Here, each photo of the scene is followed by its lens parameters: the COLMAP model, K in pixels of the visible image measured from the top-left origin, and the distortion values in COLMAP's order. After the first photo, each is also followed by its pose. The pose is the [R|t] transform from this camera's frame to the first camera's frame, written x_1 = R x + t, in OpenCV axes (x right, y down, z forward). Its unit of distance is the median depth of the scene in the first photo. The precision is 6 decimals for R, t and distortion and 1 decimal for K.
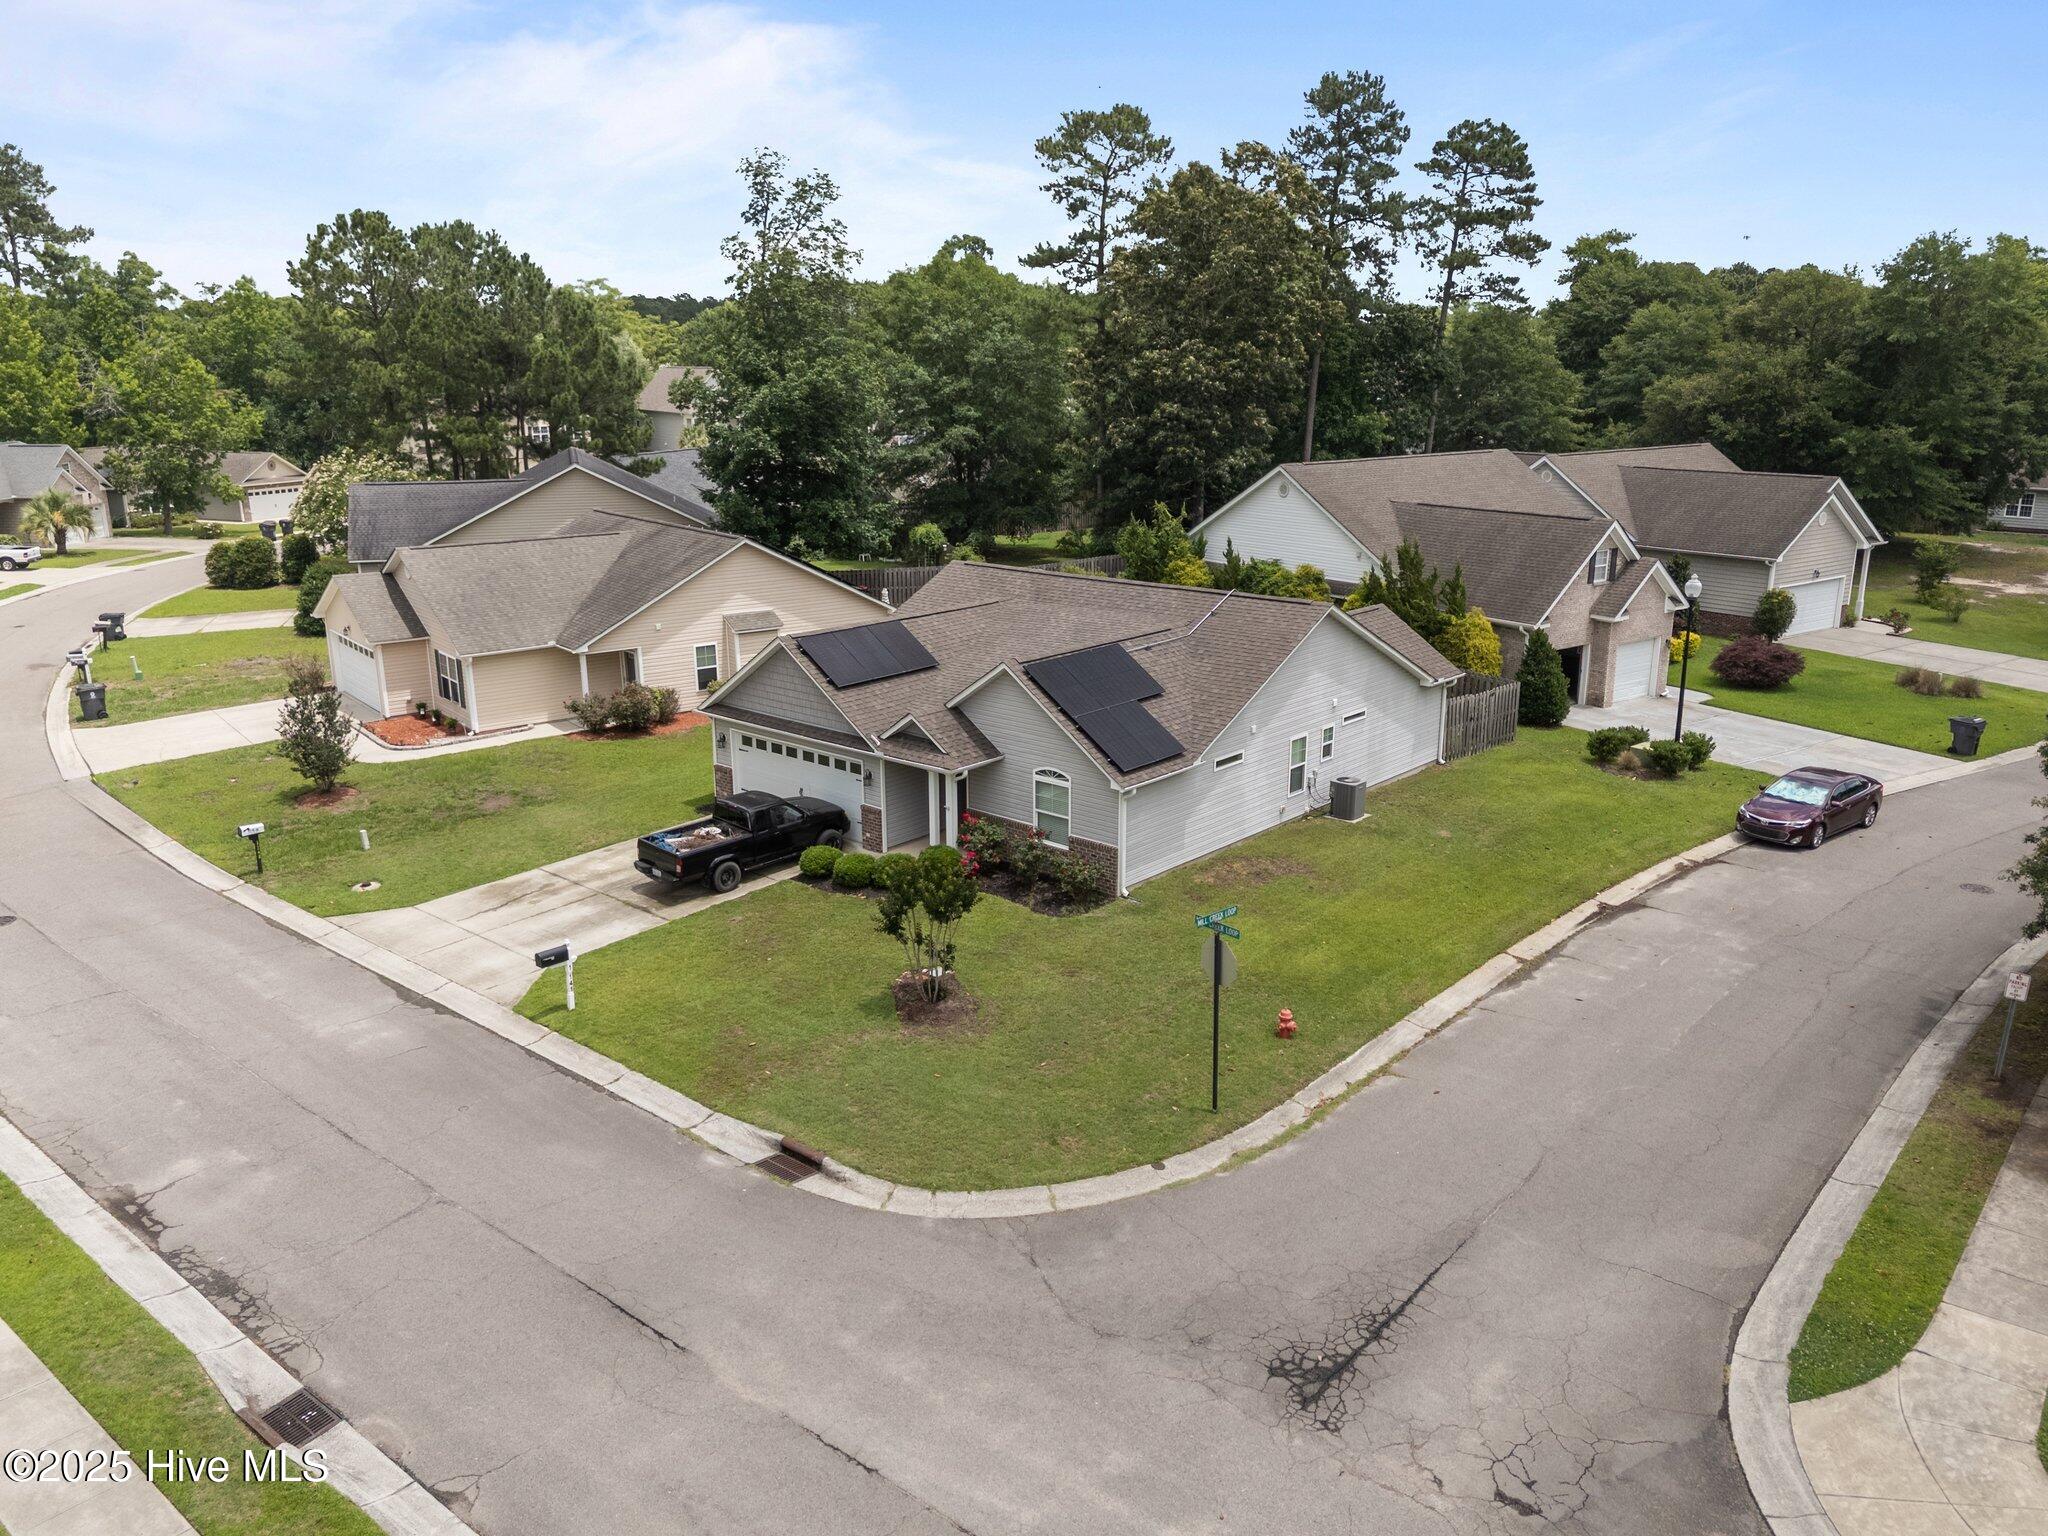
lens RADIAL K [[1531.3, 0, 1035.3], [0, 1531.3, 767.0], [0, 0, 1]] dist [0.074057, -0.086742]
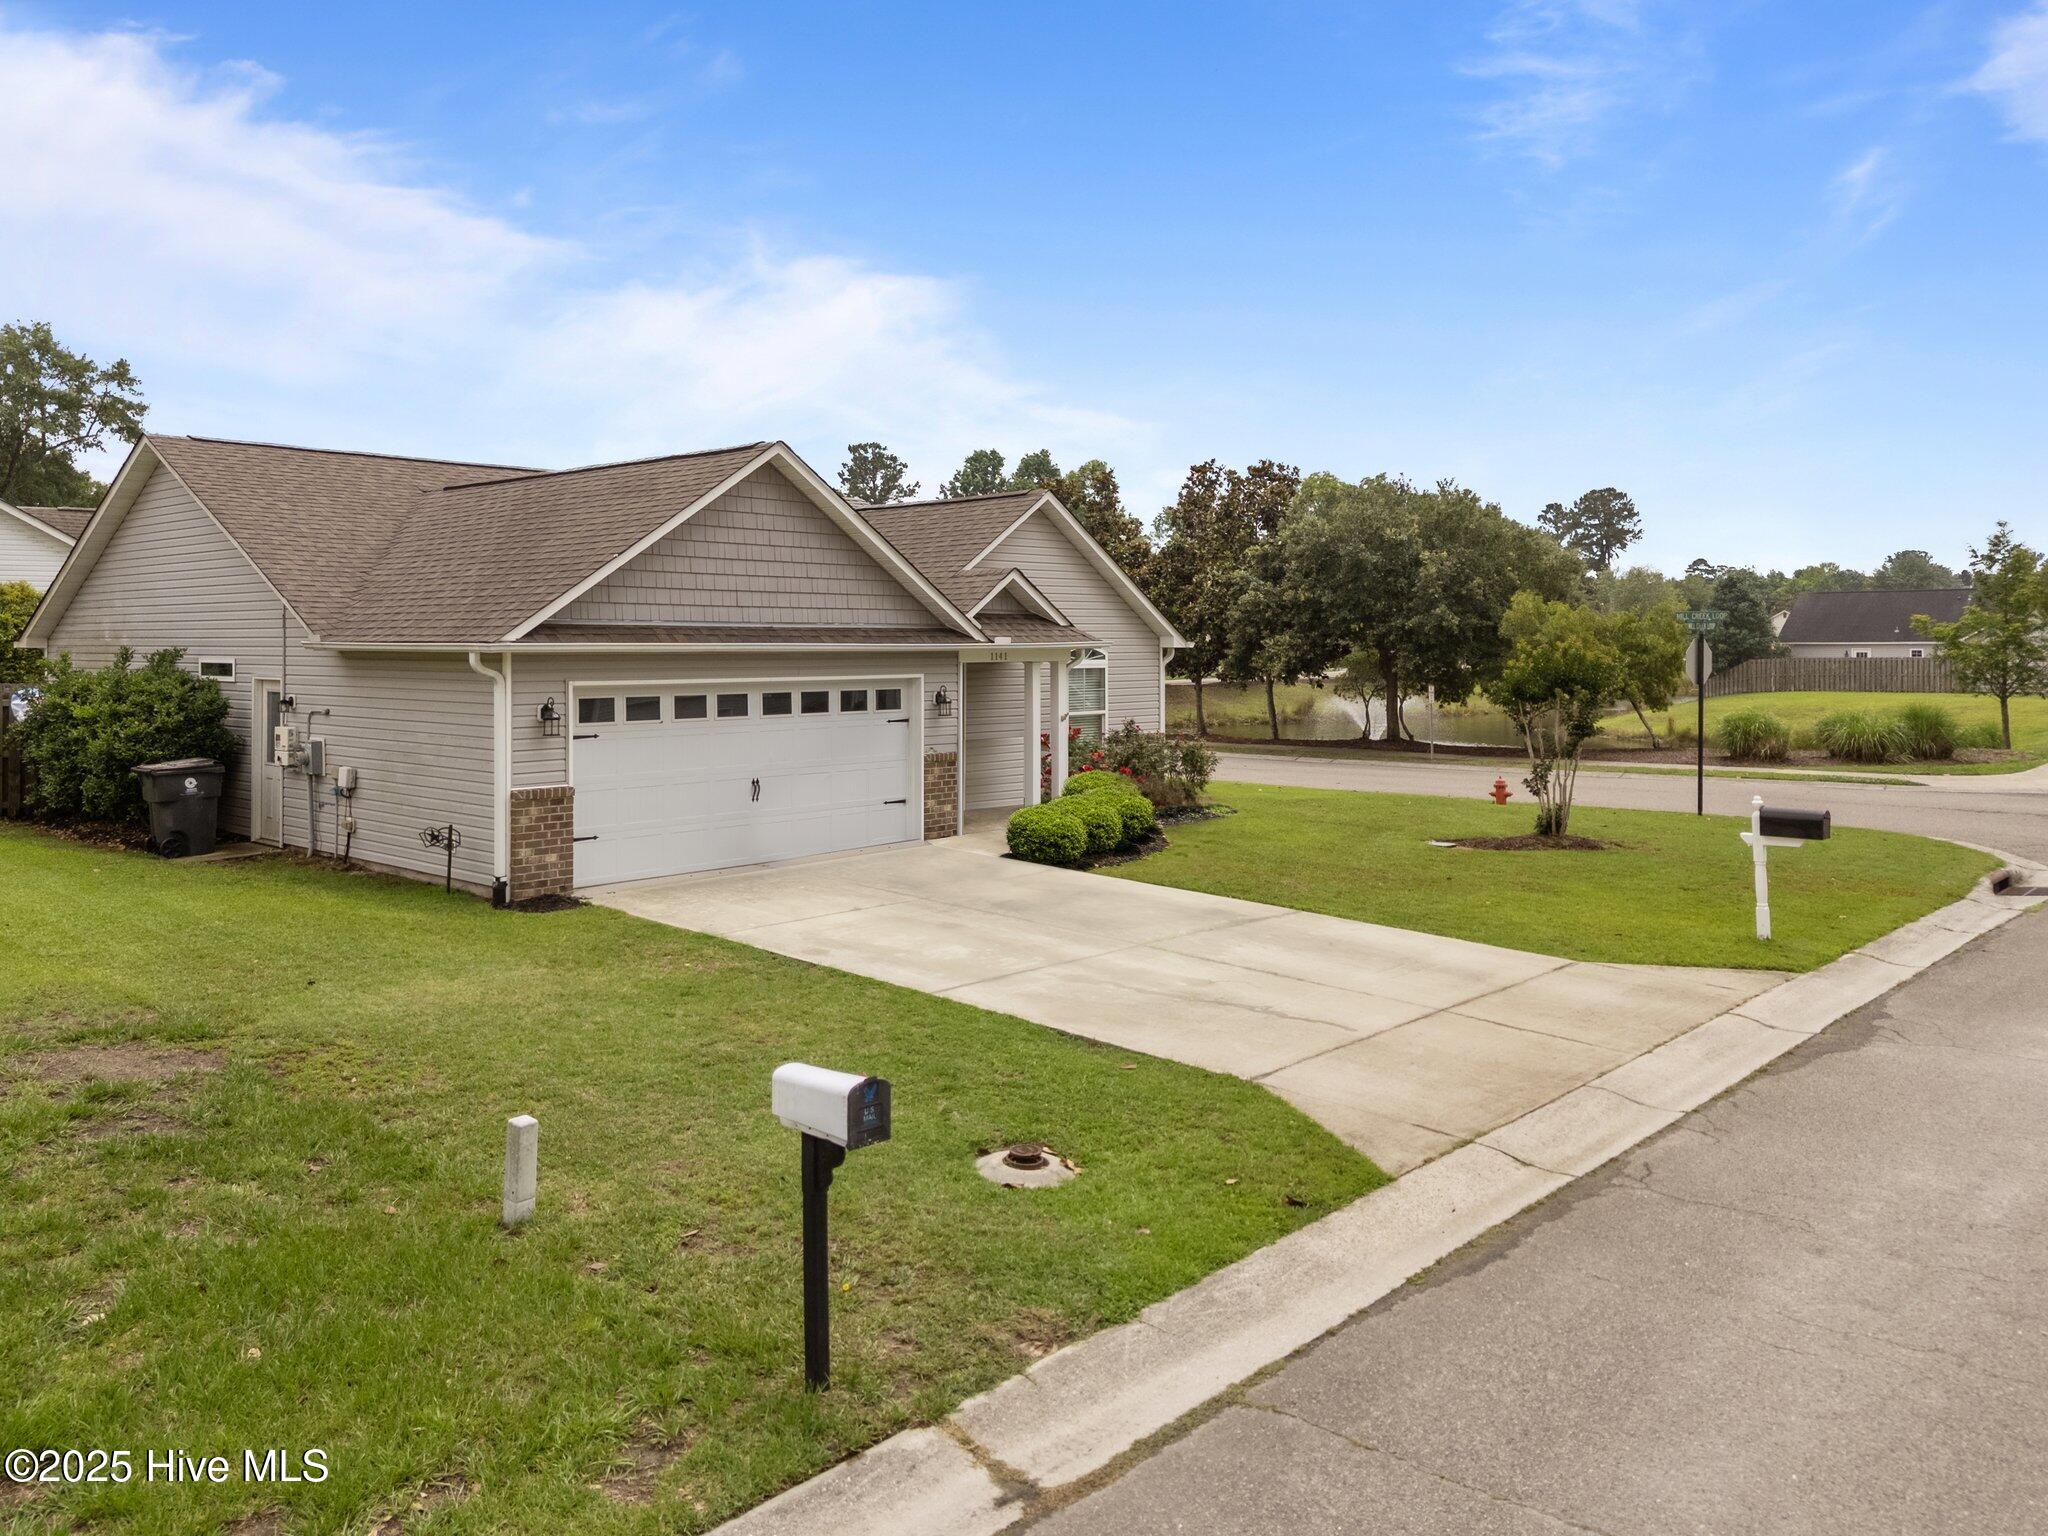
lens RADIAL K [[1545.2, 0, 1031.3], [0, 1545.2, 629.8], [0, 0, 1]] dist [0.054147, -0.040677]
pose [[0.024887, 0.011339, 0.999626, -0.683786], [0.261767, 0.964973, -0.017463, 0.000603], [-0.964810, 0.262104, 0.021047, 0.982899]]
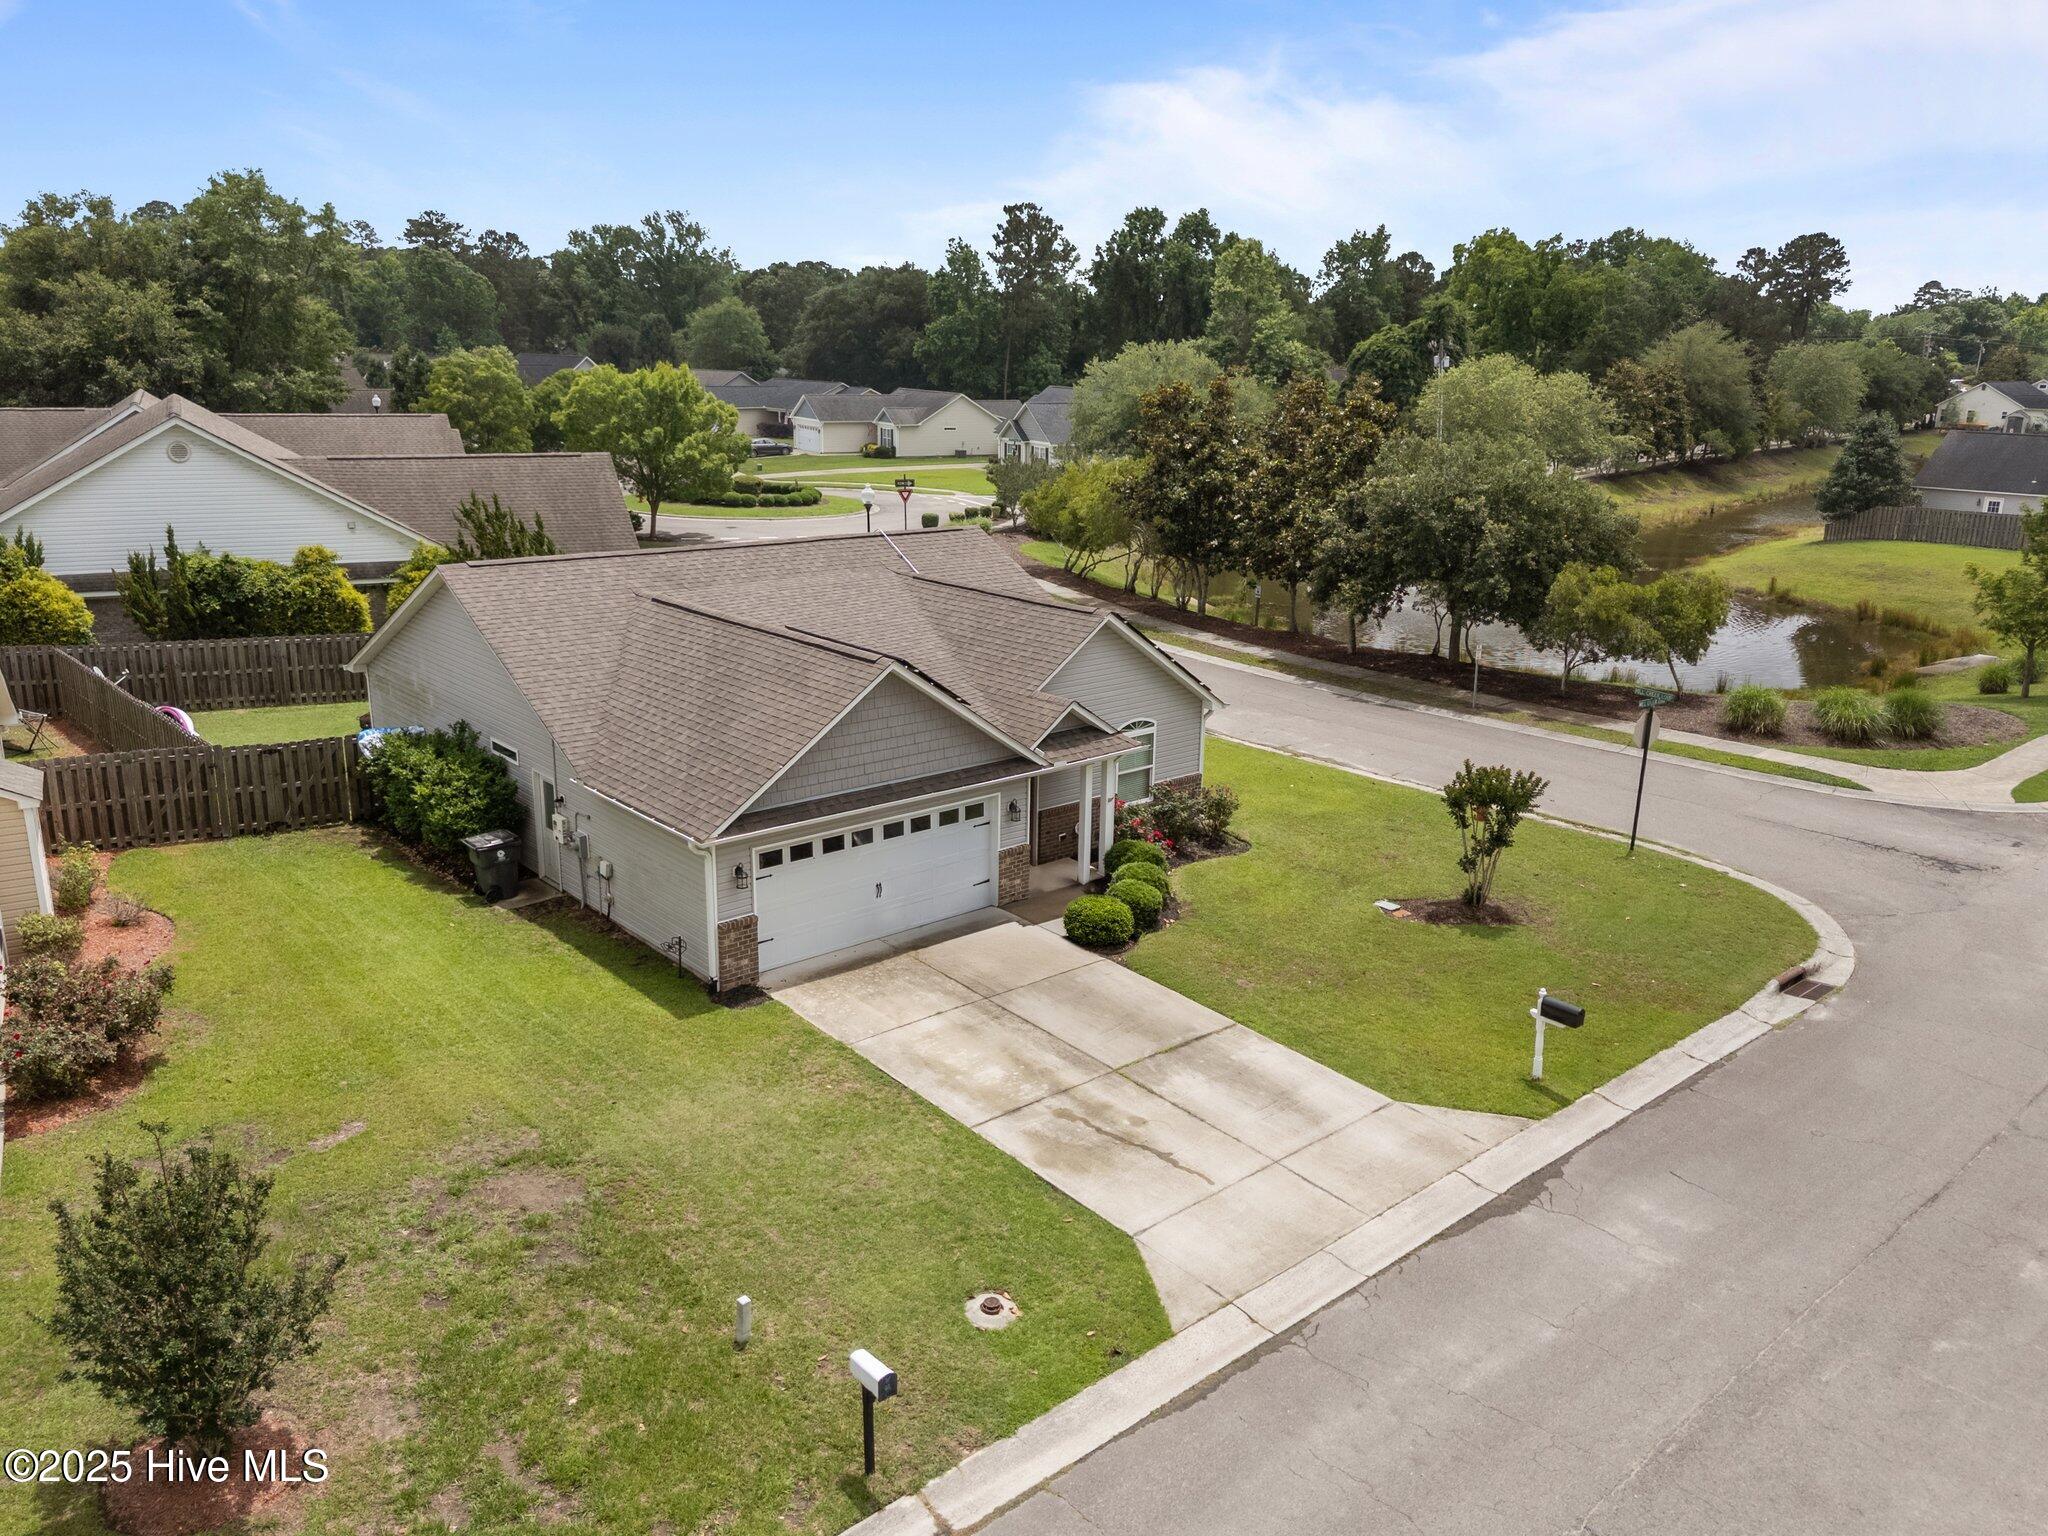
lens RADIAL K [[1531.3, 0, 1035.3], [0, 1531.3, 767.0], [0, 0, 1]] dist [0.074057, -0.086742]
pose [[0.127570, -0.260190, 0.957093, -0.851136], [0.236594, 0.945103, 0.225396, -0.186307], [-0.963197, 0.197689, 0.182126, 0.877340]]
